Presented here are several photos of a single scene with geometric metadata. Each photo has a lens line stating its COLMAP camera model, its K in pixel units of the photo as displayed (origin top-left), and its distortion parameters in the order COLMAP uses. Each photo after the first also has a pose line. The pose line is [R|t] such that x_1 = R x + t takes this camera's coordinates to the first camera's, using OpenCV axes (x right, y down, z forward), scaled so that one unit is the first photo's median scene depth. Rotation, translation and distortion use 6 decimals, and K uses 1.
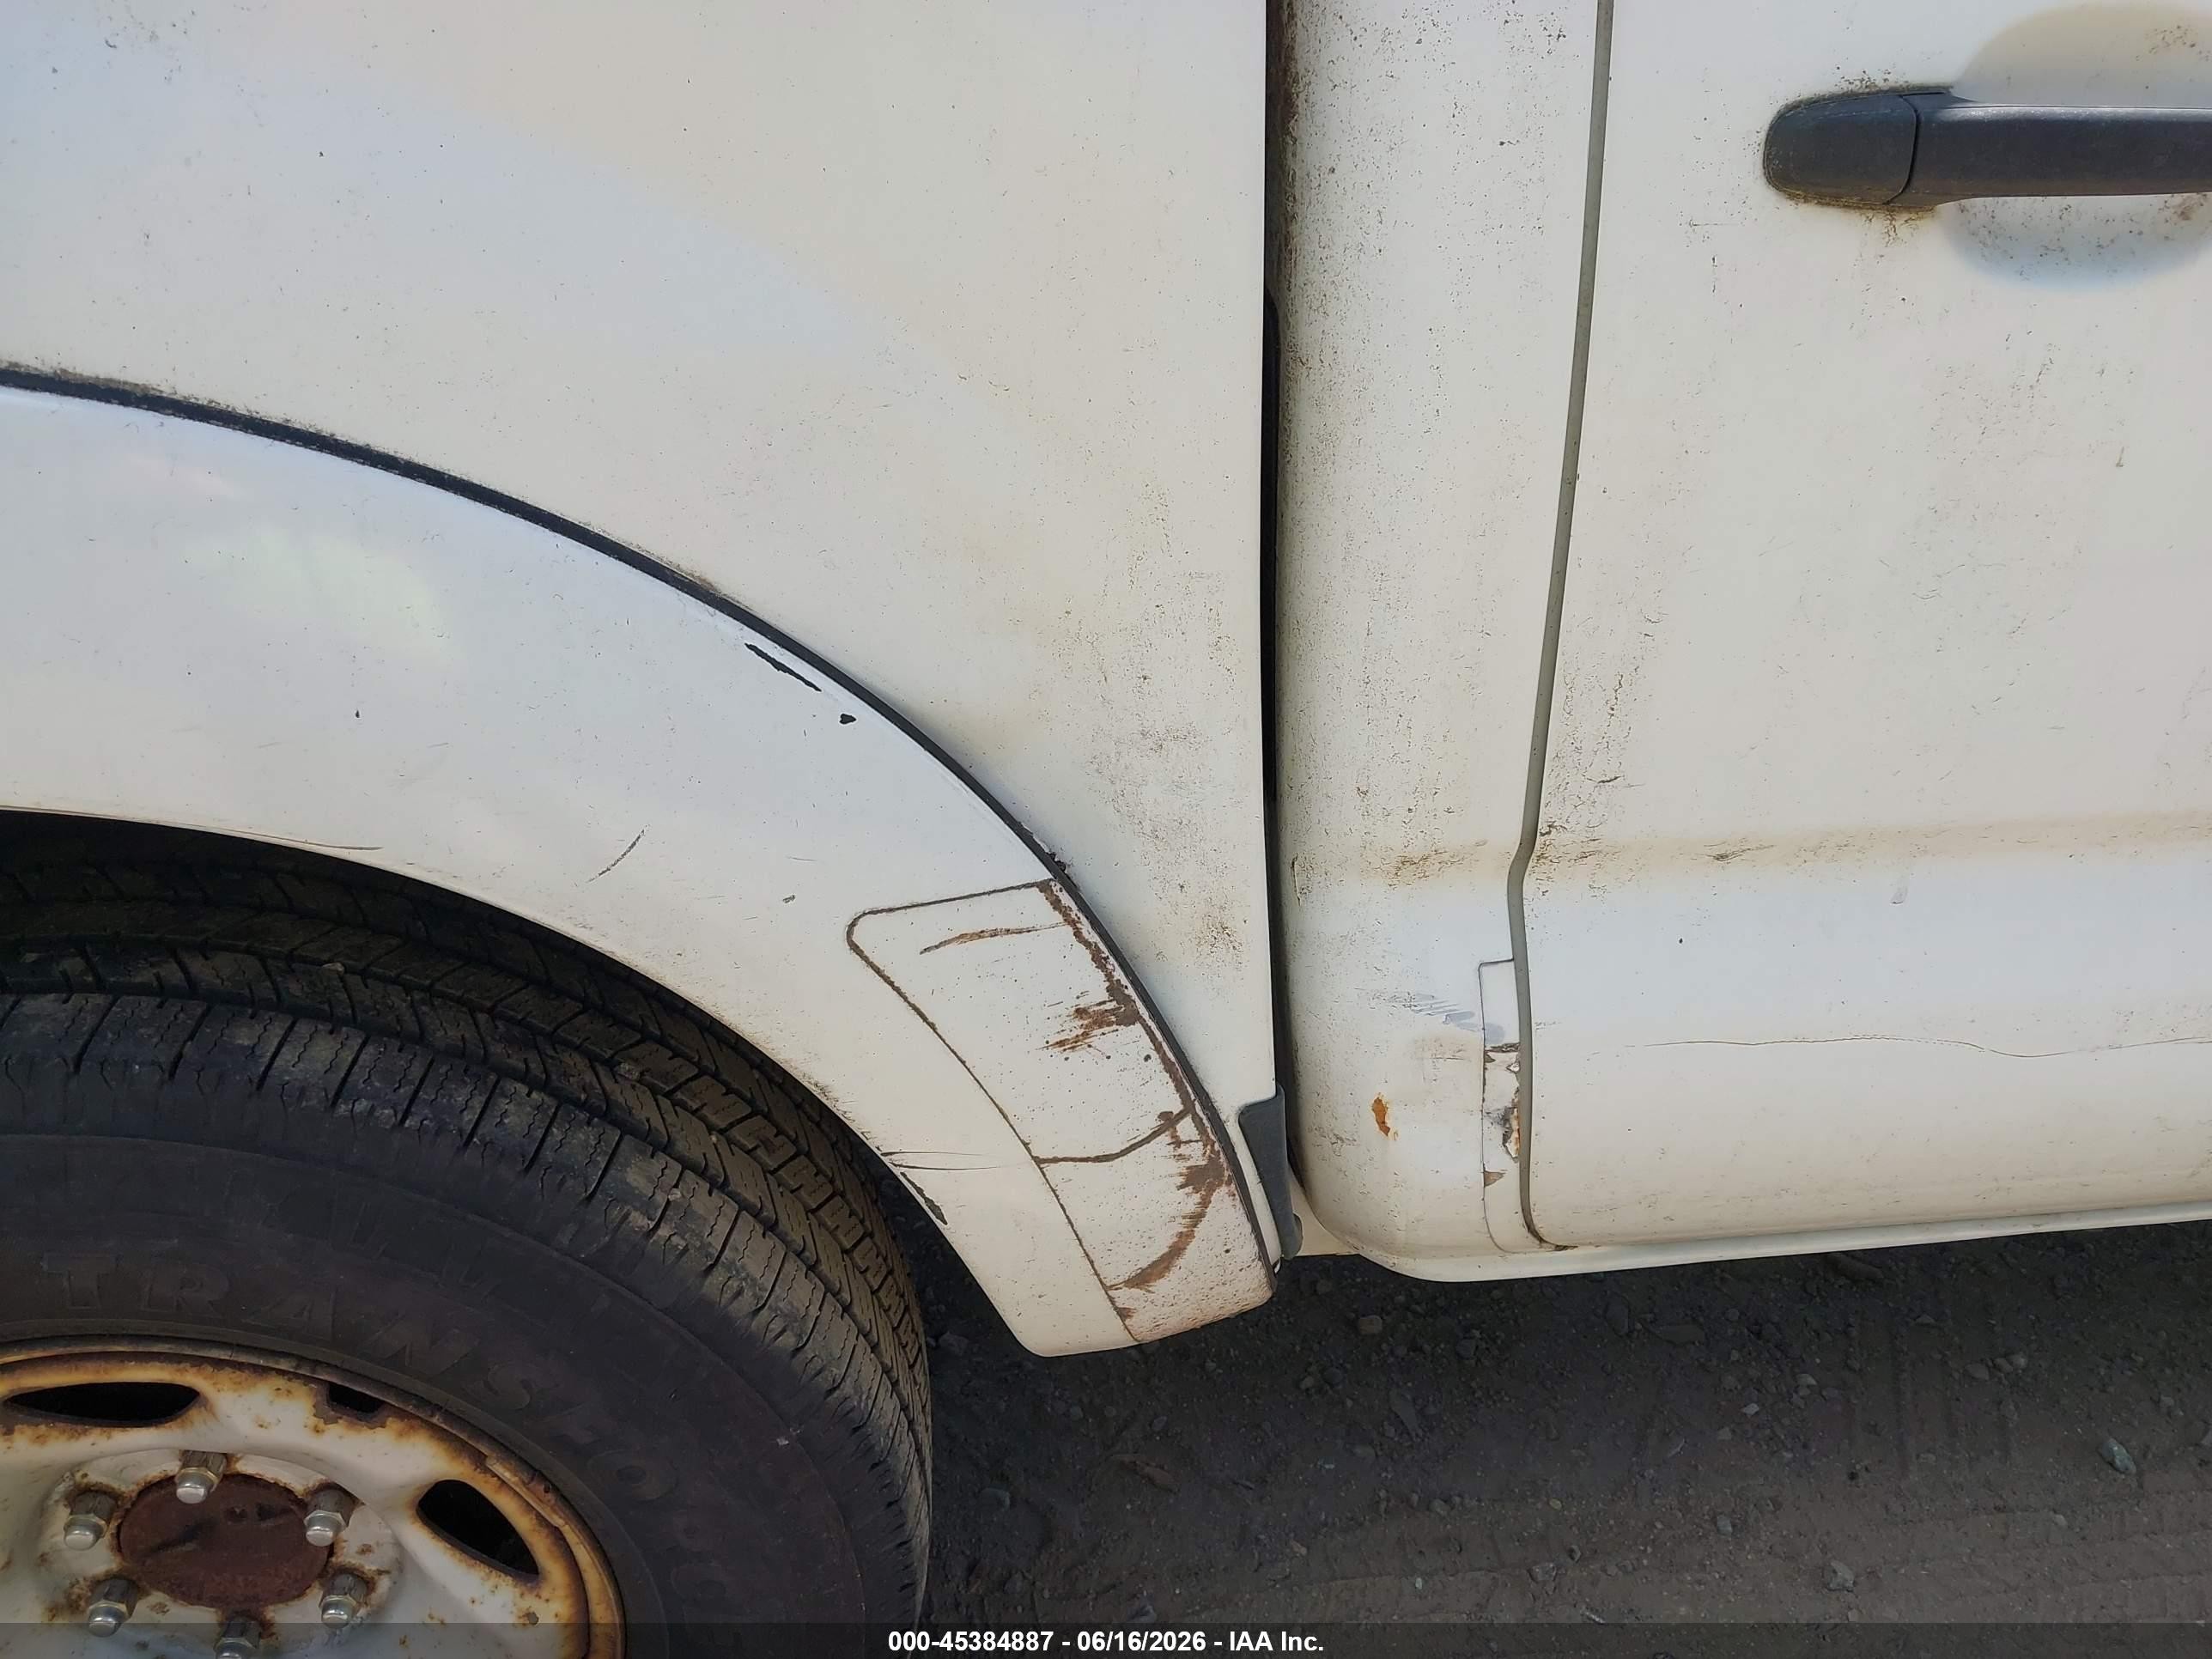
lens RADIAL K [[1762.1, 0, 1106.0], [0, 1762.1, 829.5], [0, 0, 1]] dist [0.023853, -0.048520]
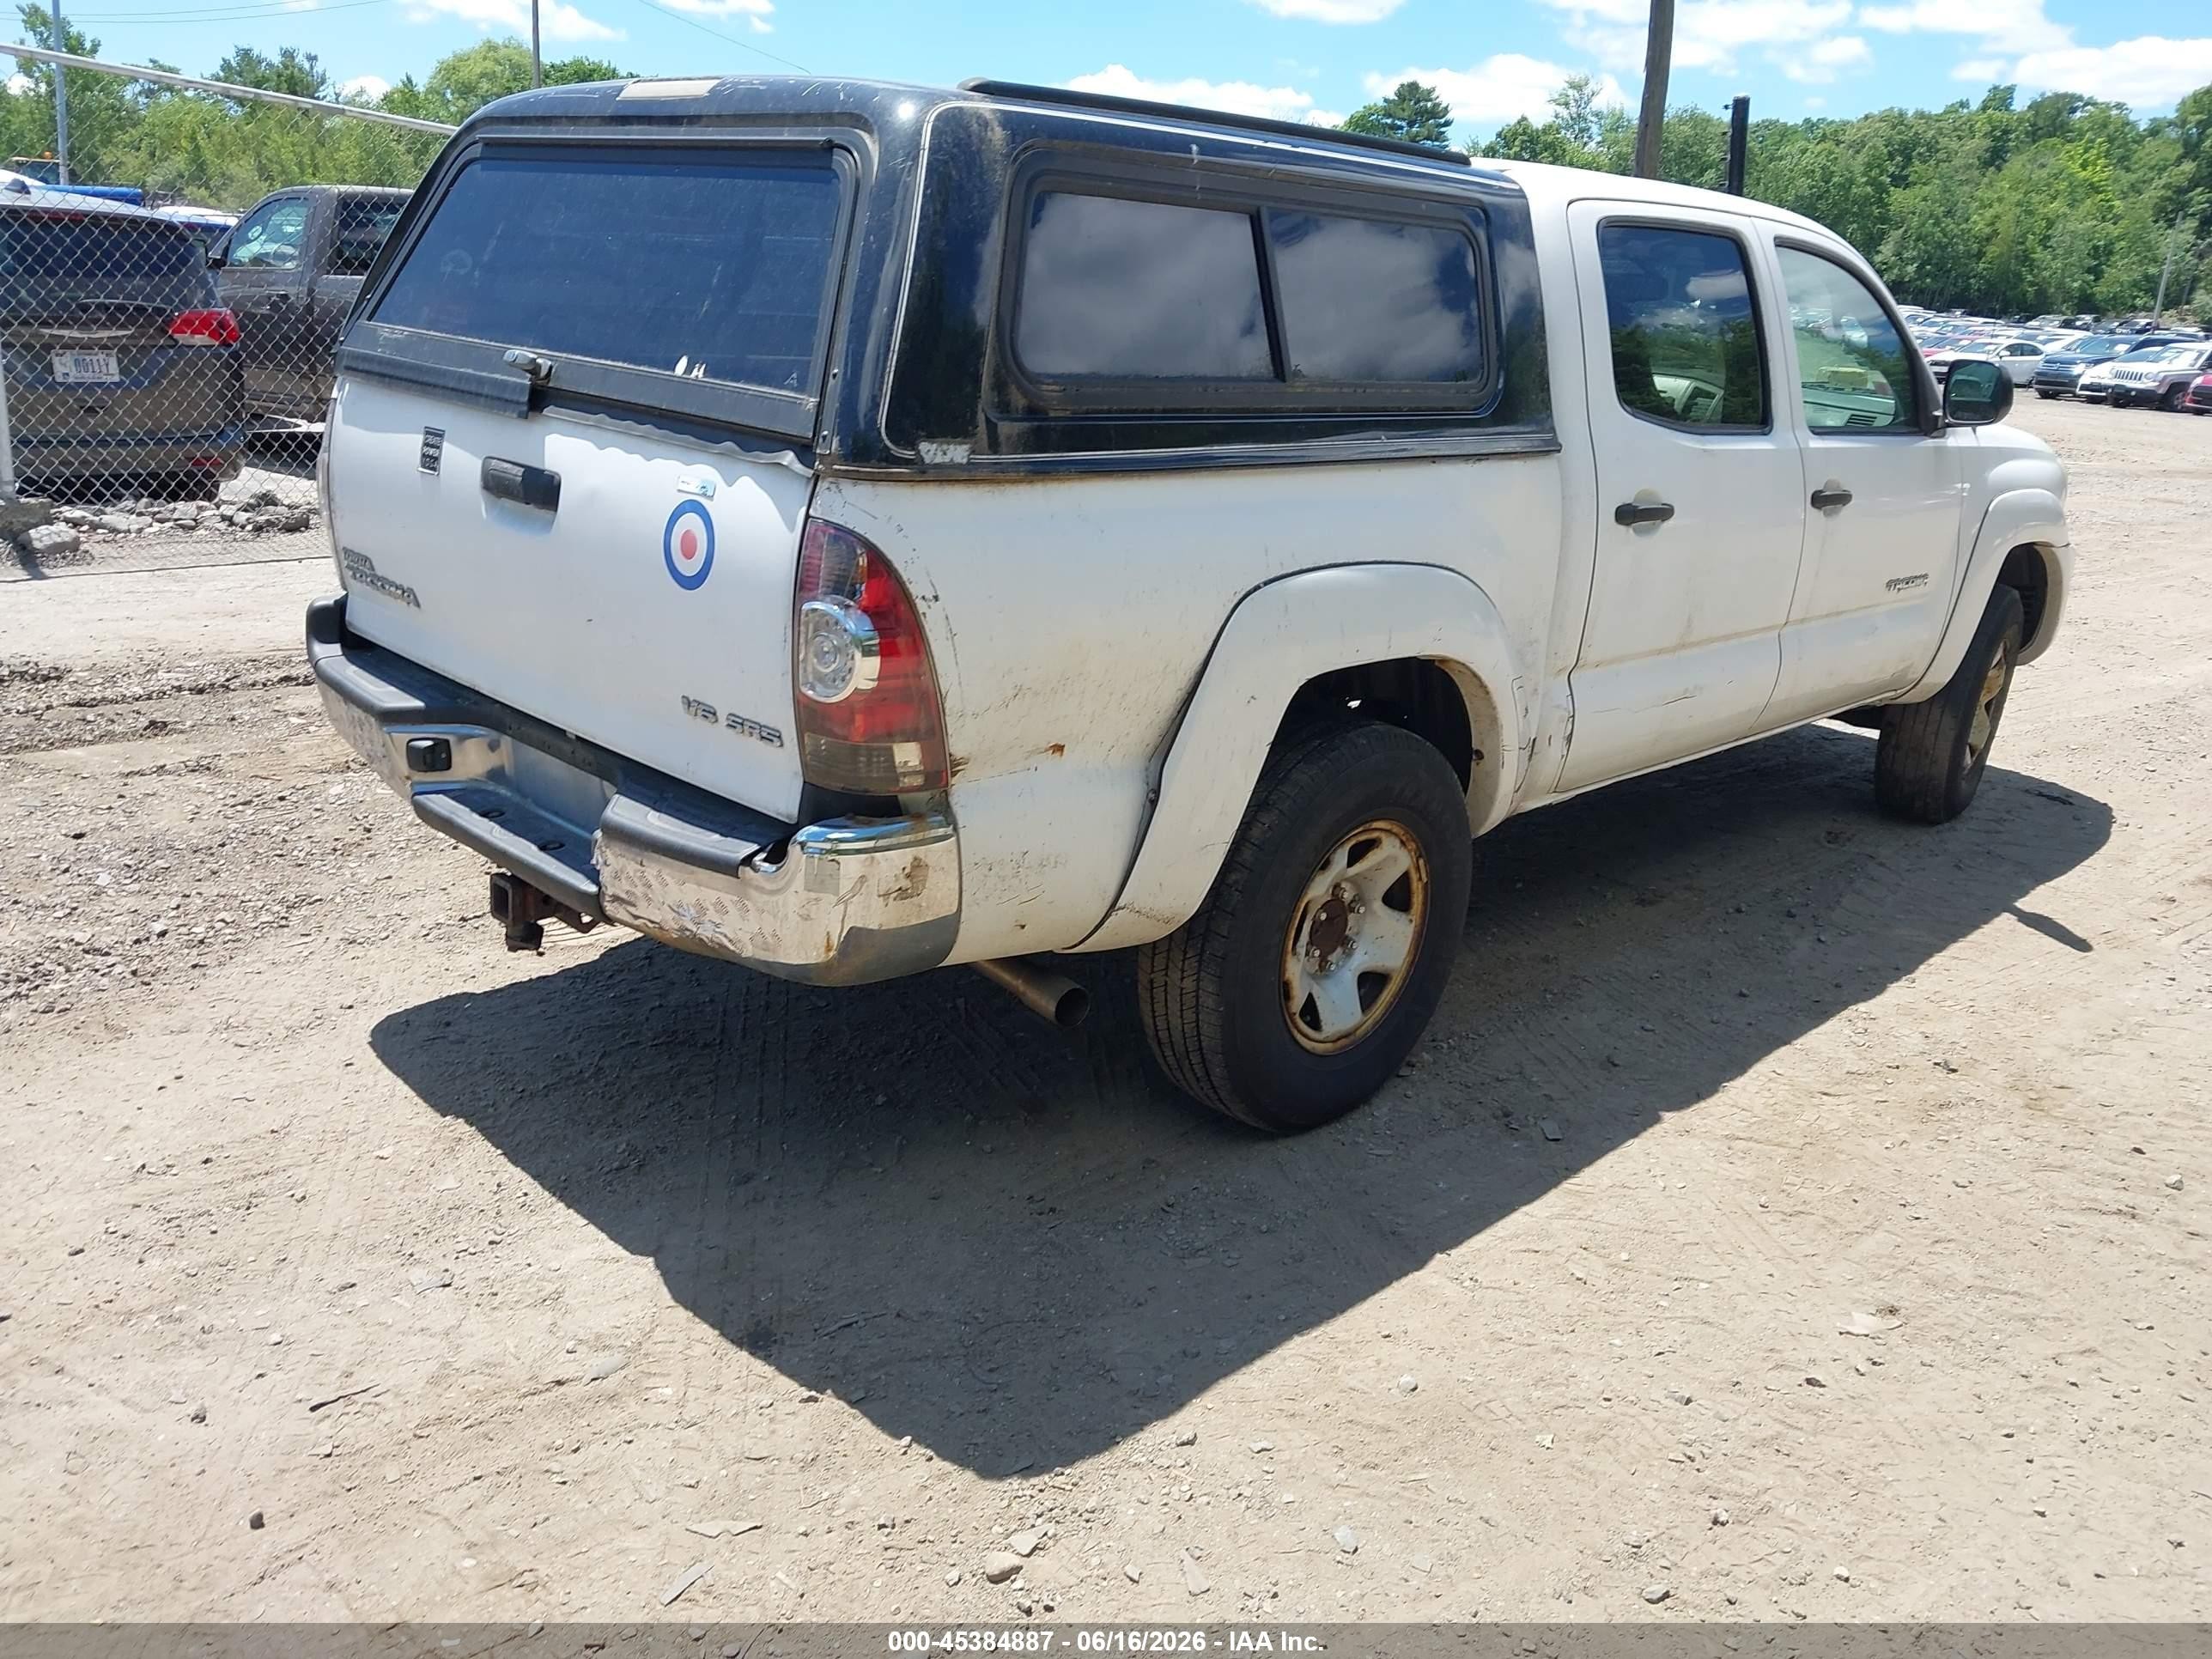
lens RADIAL K [[1762.1, 0, 1106.0], [0, 1762.1, 829.5], [0, 0, 1]] dist [0.023853, -0.048520]
pose [[0.767026, -0.132962, 0.627688, -3.335197], [0.260938, 0.958379, -0.115852, 0.585892], [-0.586159, 0.252650, 0.769796, -1.539042]]
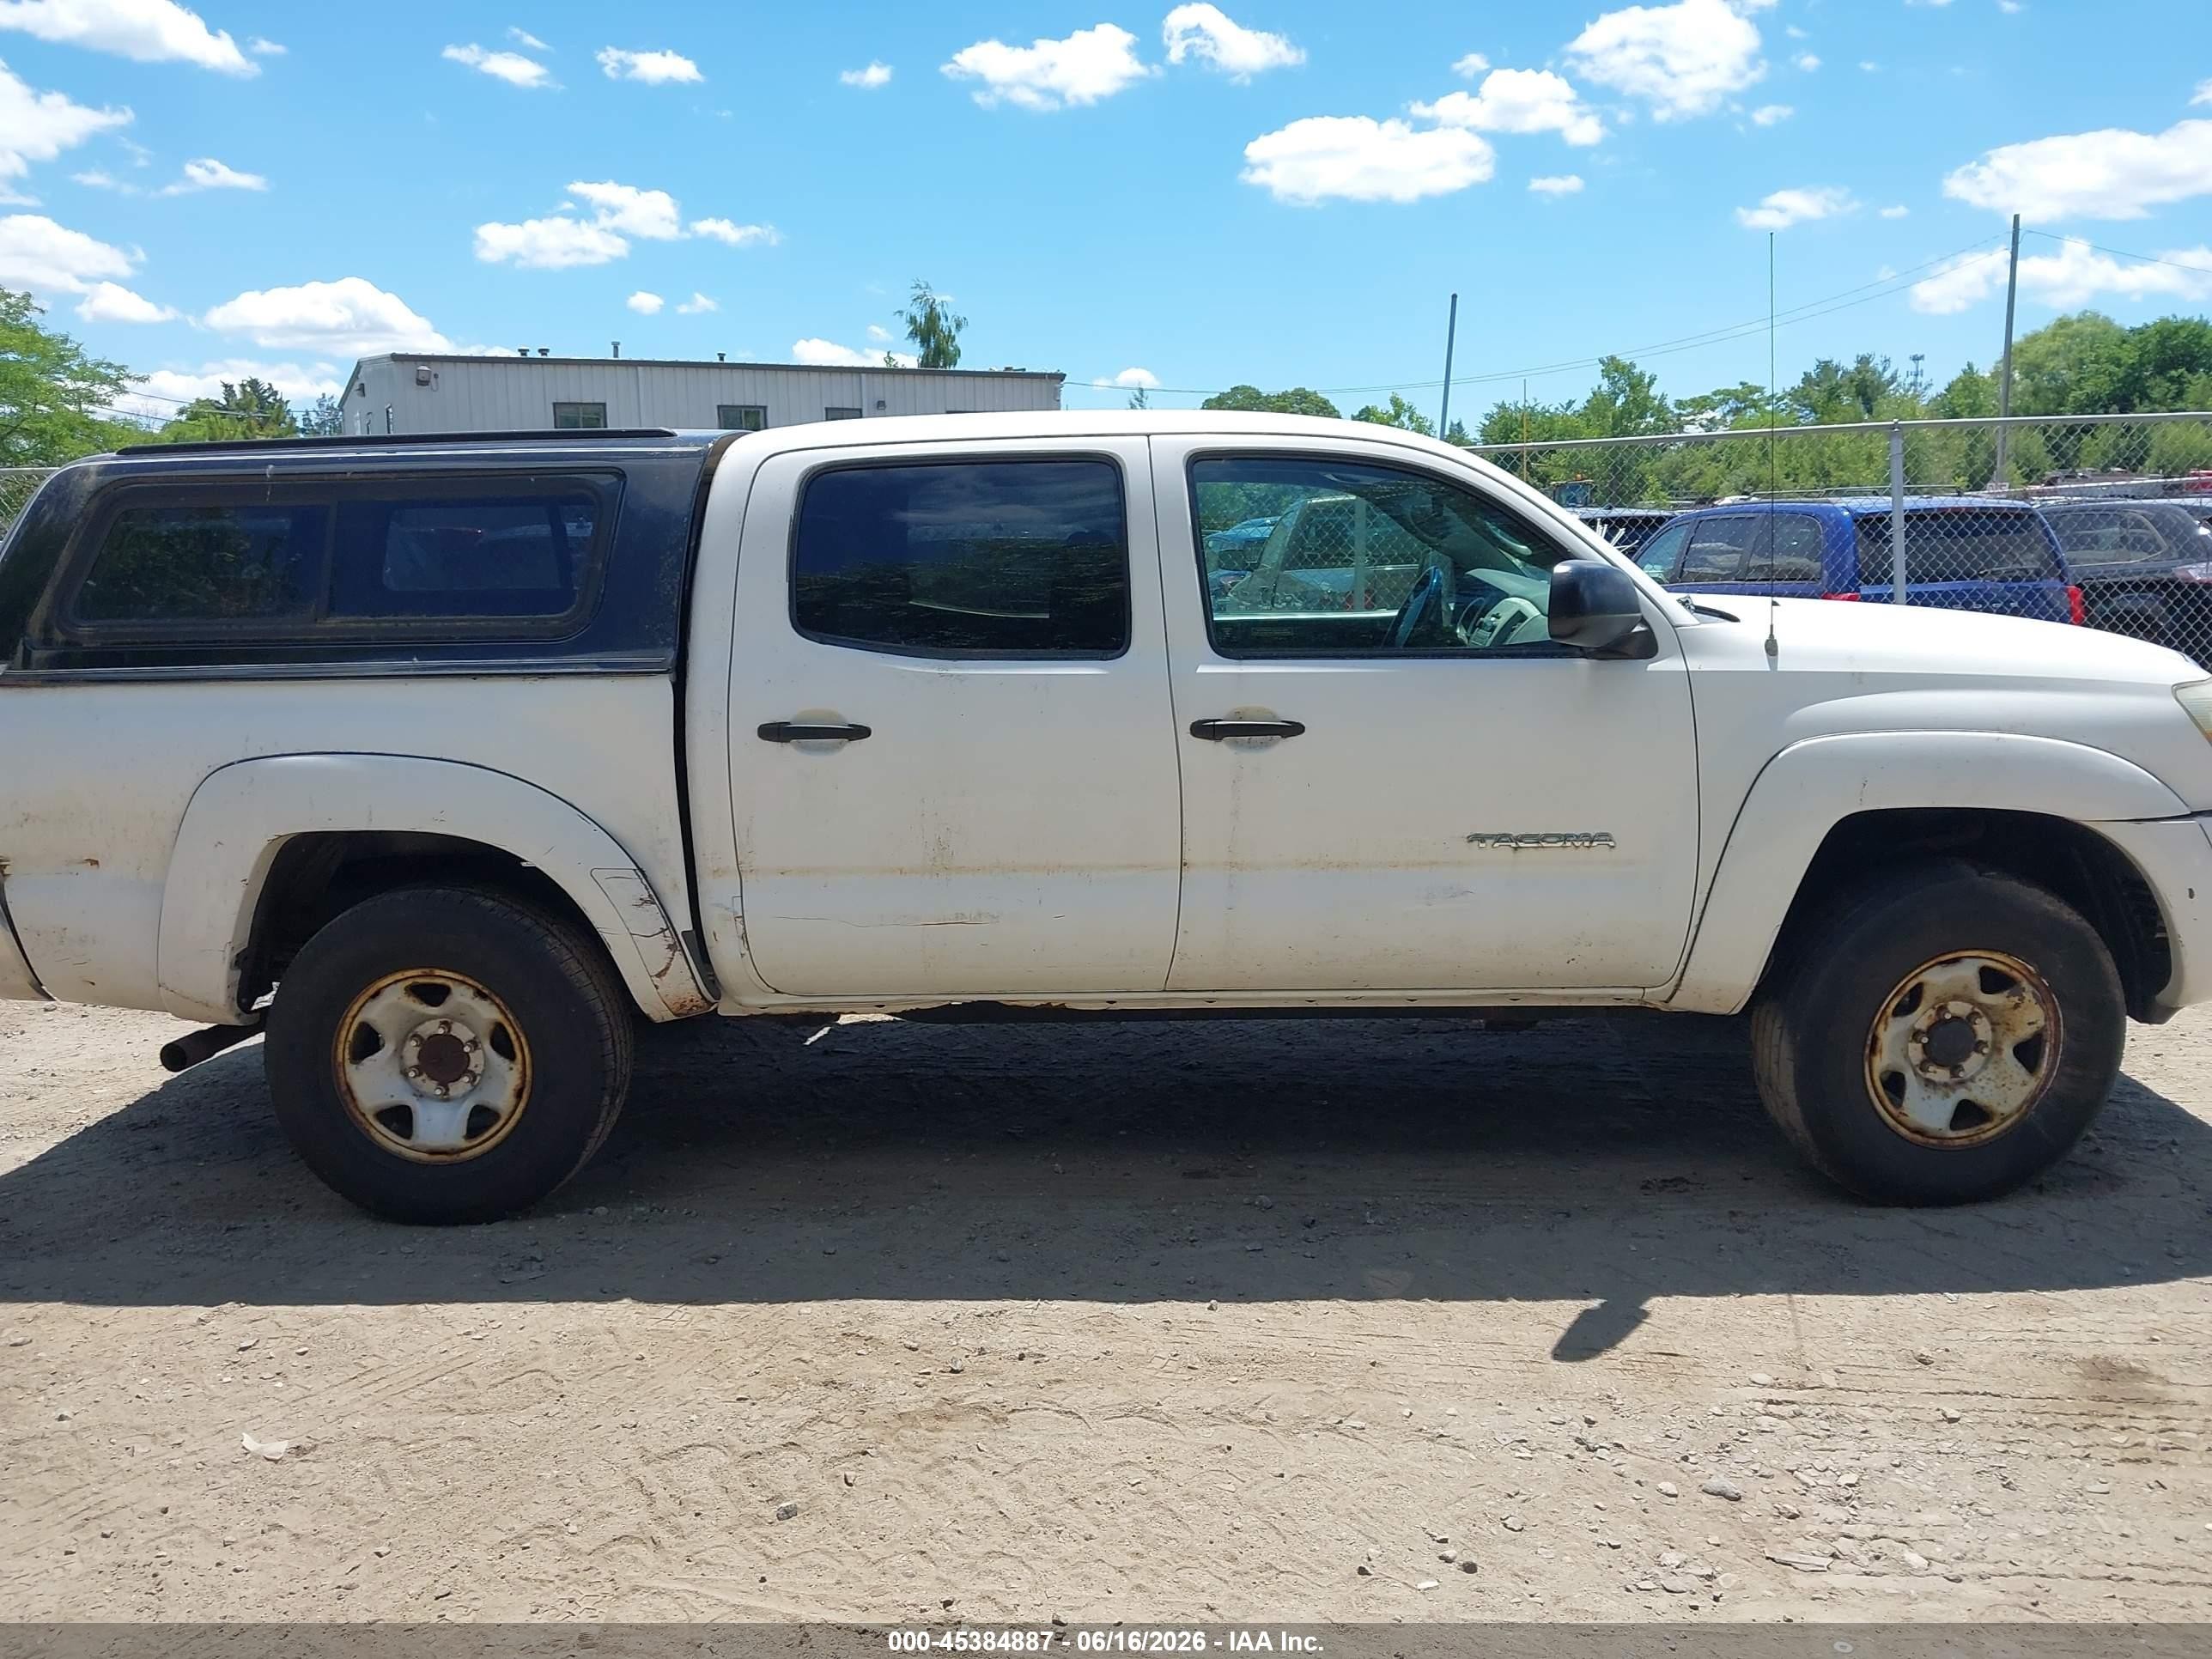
lens RADIAL K [[1762.1, 0, 1106.0], [0, 1762.1, 829.5], [0, 0, 1]] dist [0.023853, -0.048520]
pose [[0.990273, 0.018376, -0.137920, 1.771055], [-0.065812, 0.935207, -0.347933, 1.416193], [0.122590, 0.353625, 0.927319, -3.134419]]
